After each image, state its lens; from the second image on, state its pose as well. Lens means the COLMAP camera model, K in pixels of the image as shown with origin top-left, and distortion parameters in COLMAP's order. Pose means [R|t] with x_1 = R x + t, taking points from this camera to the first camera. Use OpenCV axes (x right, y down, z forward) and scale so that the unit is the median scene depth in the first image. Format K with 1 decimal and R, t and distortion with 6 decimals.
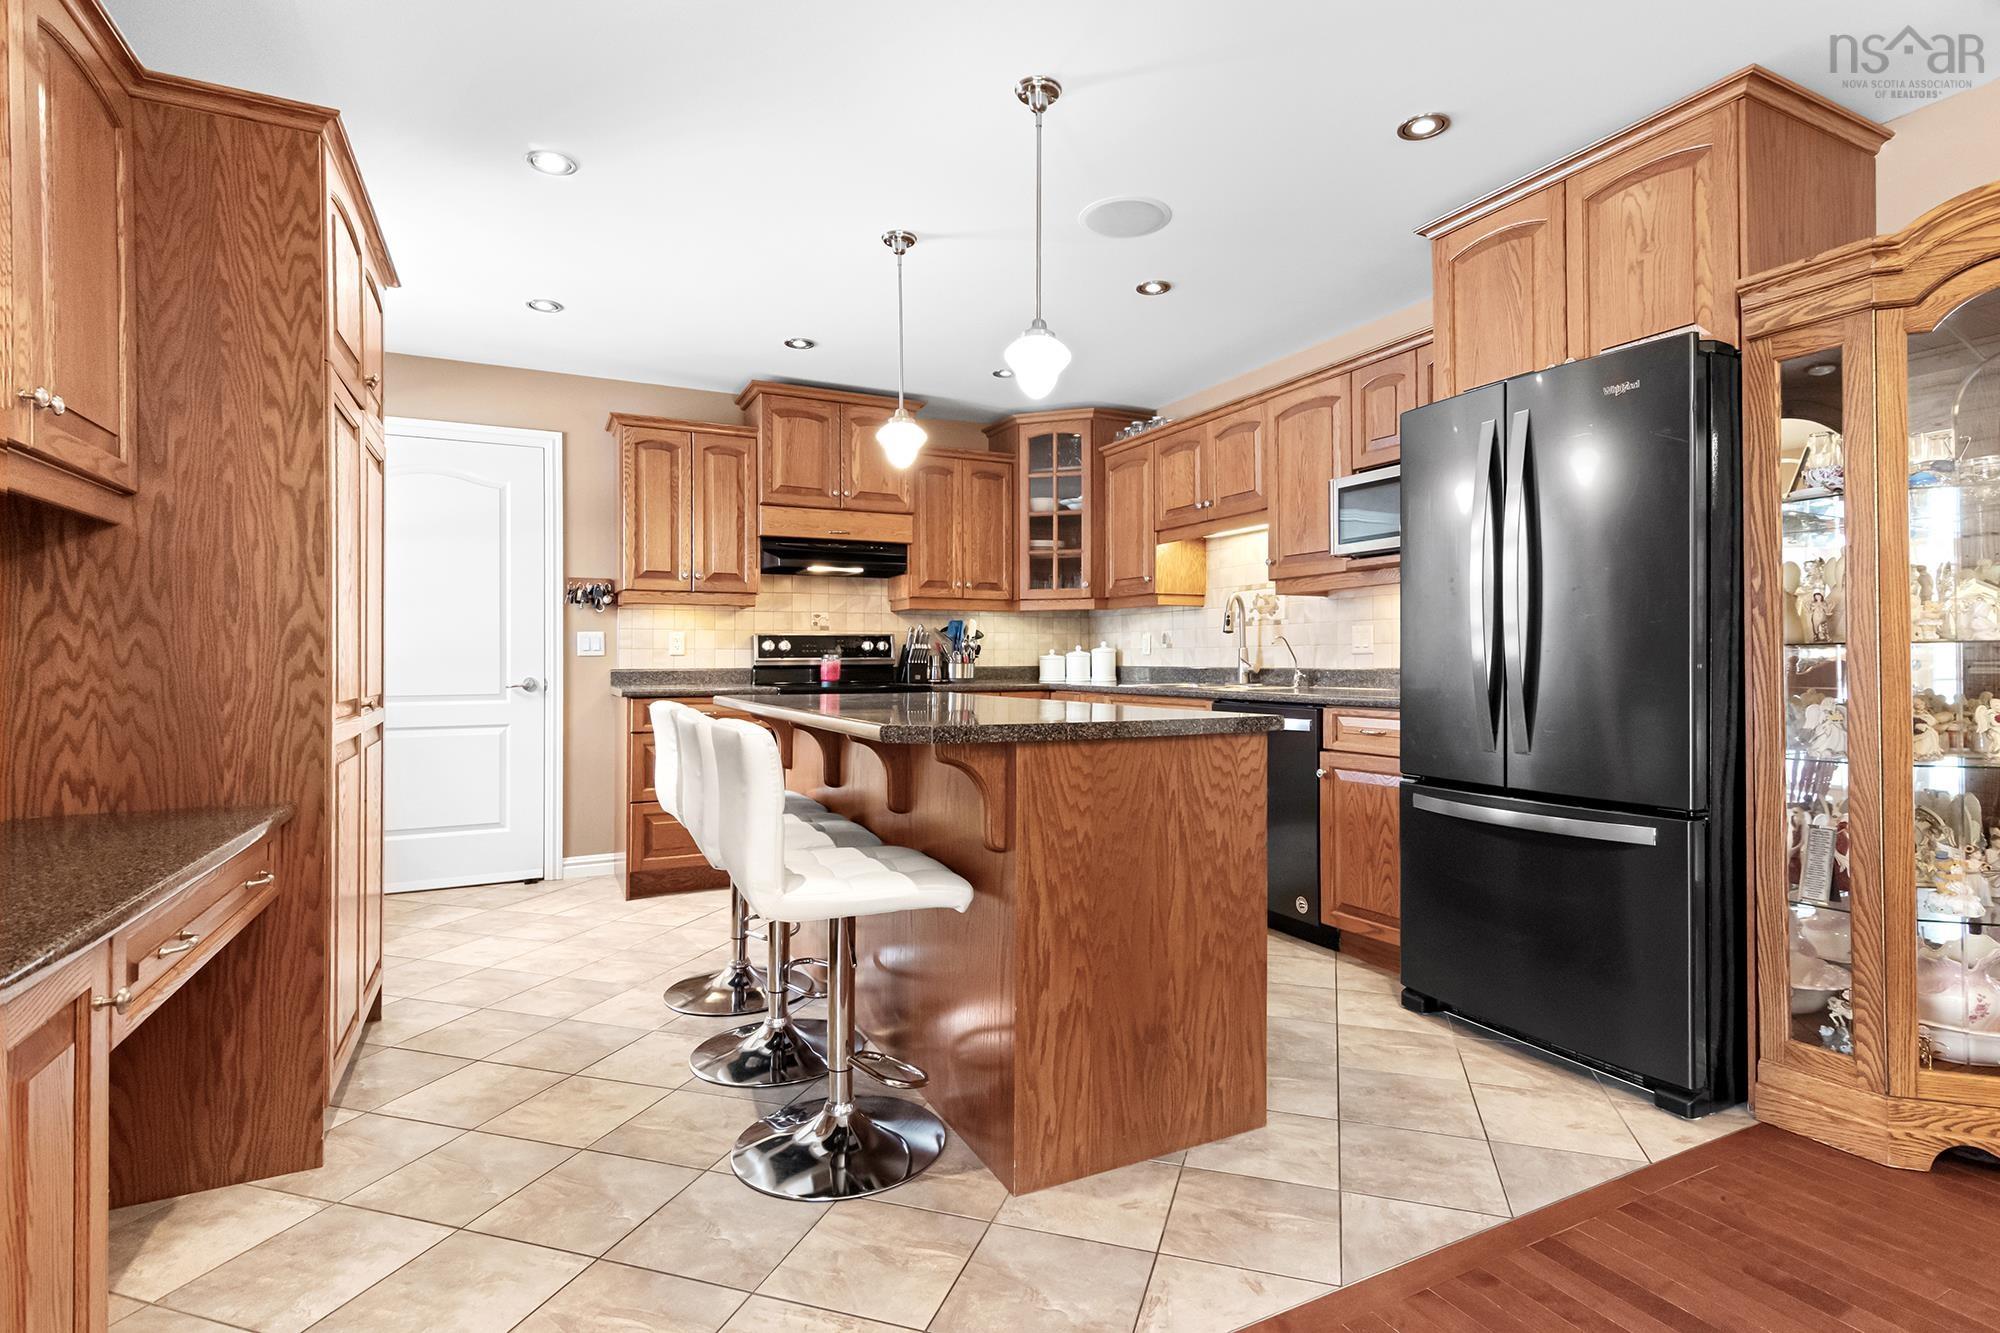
lens RADIAL K [[972.2, 0, 1022.1], [0, 972.2, 664.2], [0, 0, 1]] dist [-0.003684, 0.000667]
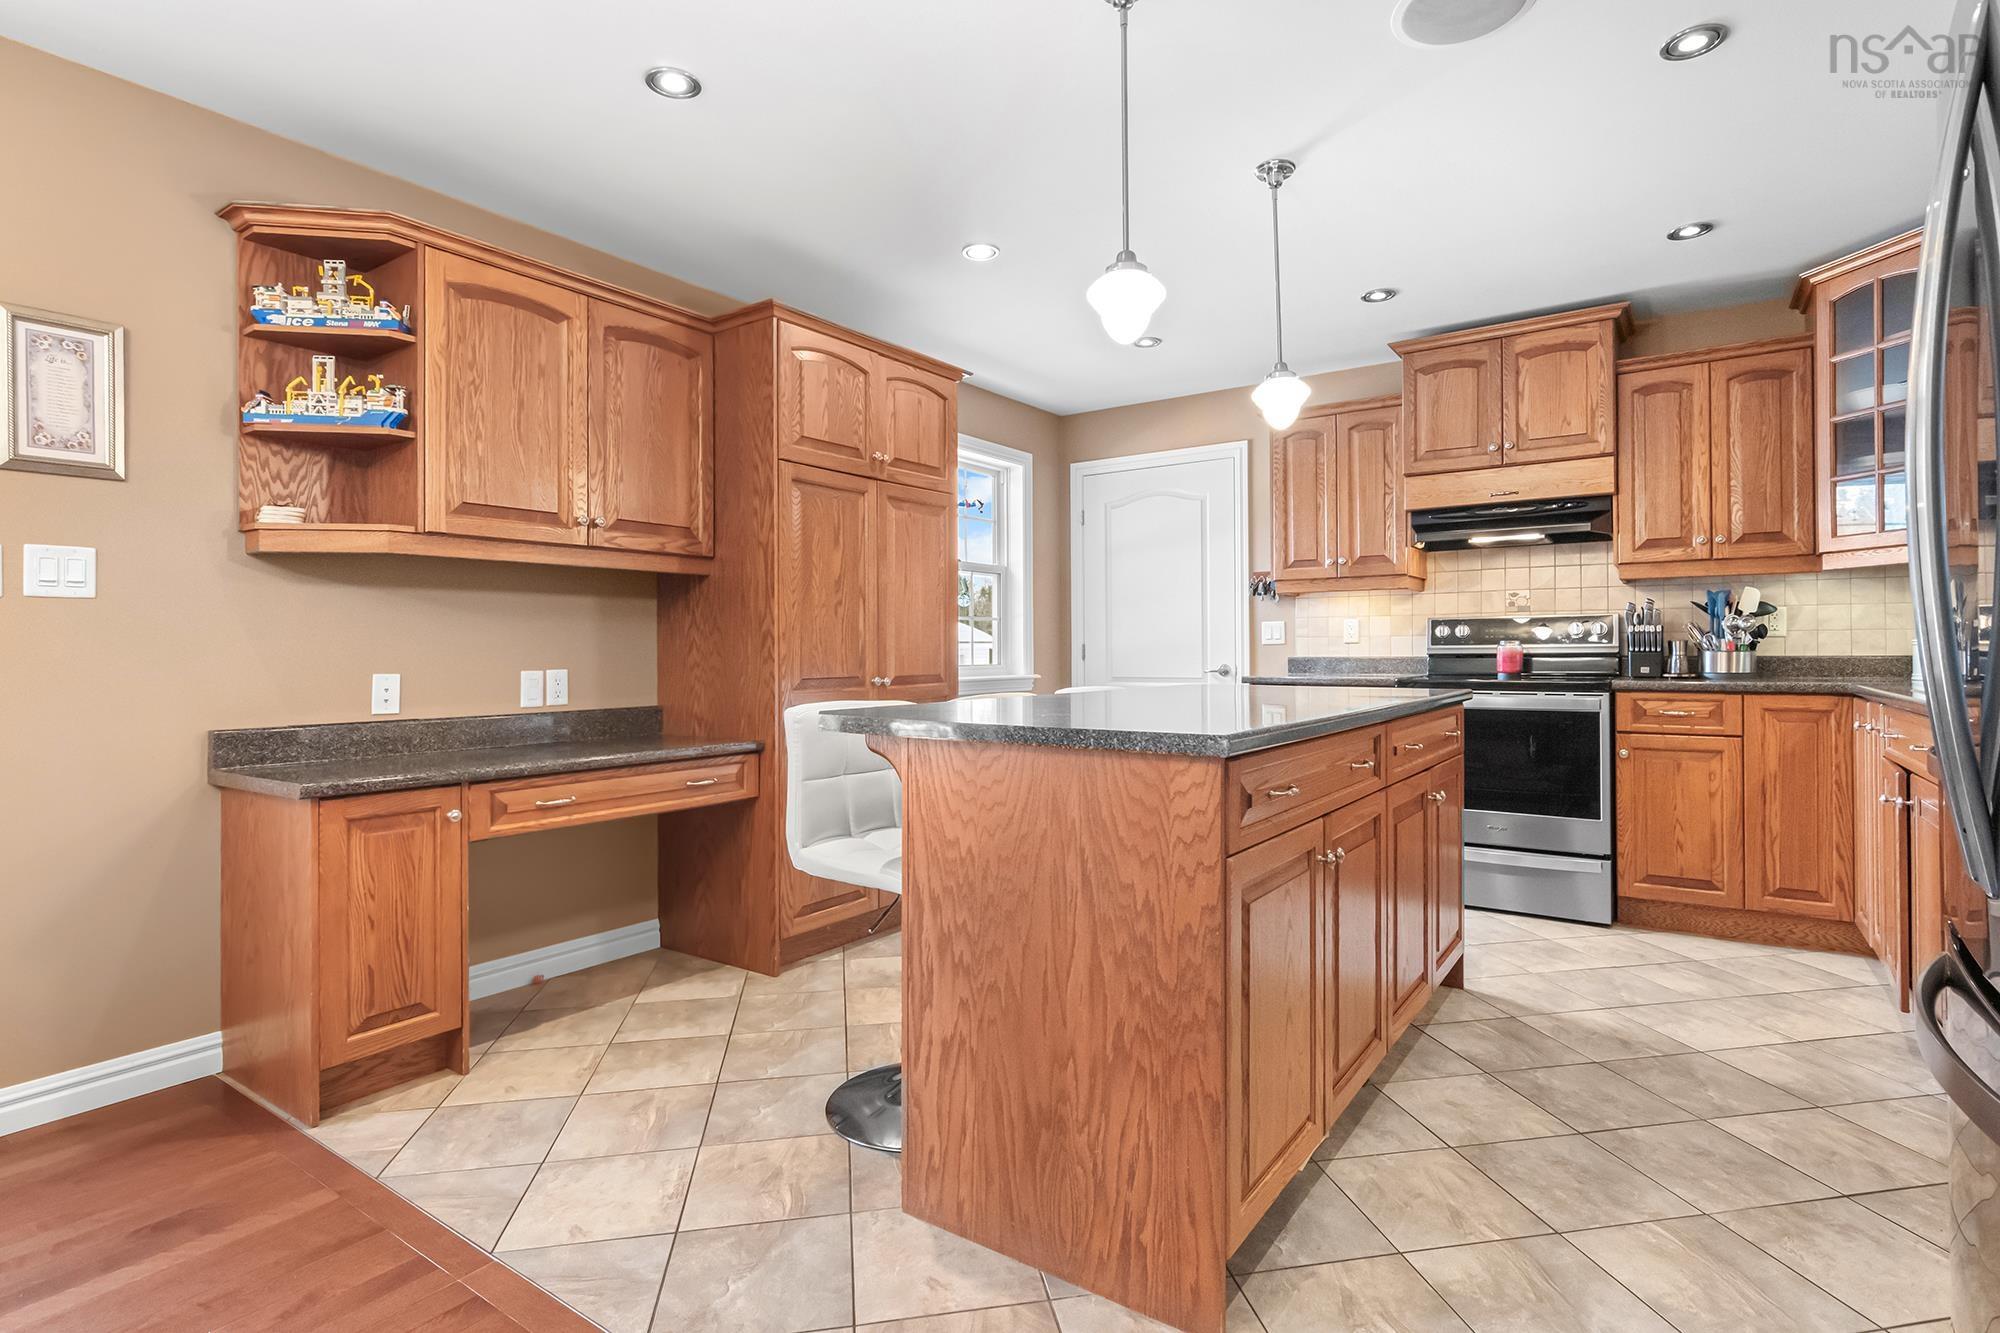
lens RADIAL K [[972.2, 0, 1024.0], [0, 972.2, 637.0], [0, 0, 1]] dist [-0.003684, 0.000667]
pose [[0.477308, -0.012488, -0.878647, 0.802982], [0.000678, 0.999904, -0.013843, -0.004942], [0.878736, 0.006011, 0.477271, 0.574849]]
